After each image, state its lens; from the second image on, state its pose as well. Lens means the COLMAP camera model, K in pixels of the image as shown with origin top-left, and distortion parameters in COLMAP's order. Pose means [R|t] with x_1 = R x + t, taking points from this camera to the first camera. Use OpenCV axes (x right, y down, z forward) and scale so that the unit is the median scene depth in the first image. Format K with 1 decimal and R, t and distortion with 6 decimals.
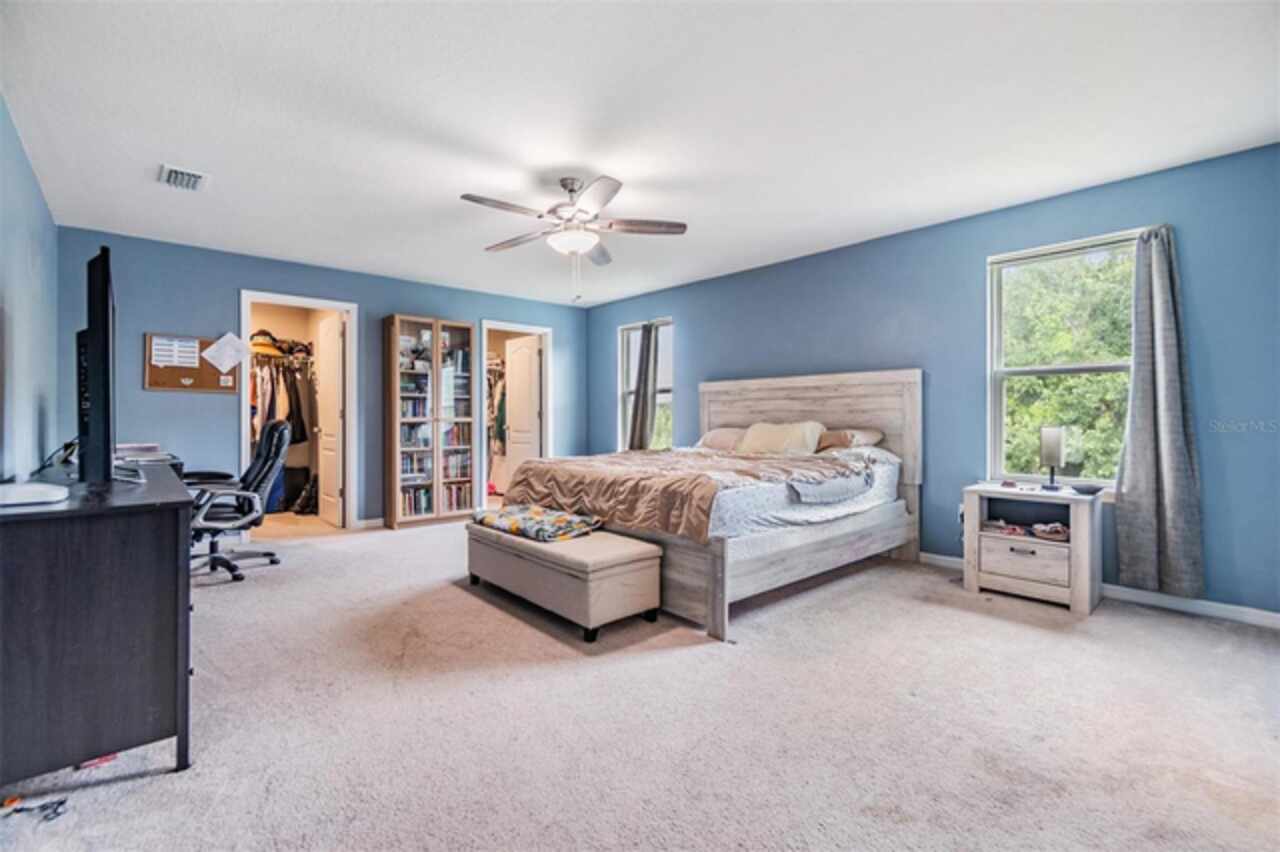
lens RADIAL K [[561.7, 0, 632.2], [0, 561.7, 418.5], [0, 0, 1]] dist [-0.012234, -0.000226]
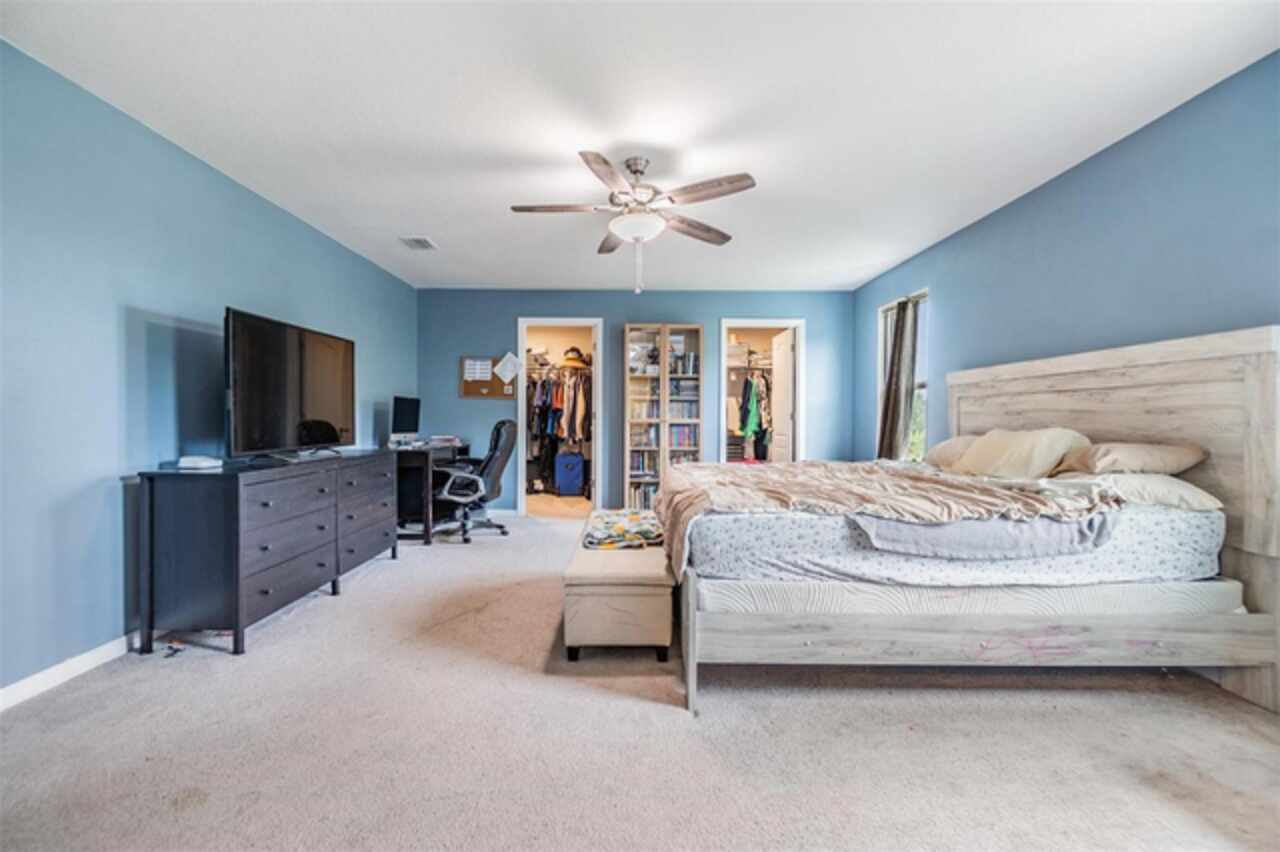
lens RADIAL K [[561.7, 0, 635.3], [0, 561.7, 426.3], [0, 0, 1]] dist [-0.012234, -0.000226]
pose [[0.748011, 0.013558, -0.663548, 0.409097], [-0.006682, 0.999894, 0.012897, -0.001089], [0.663653, -0.005213, 0.748022, 0.251627]]
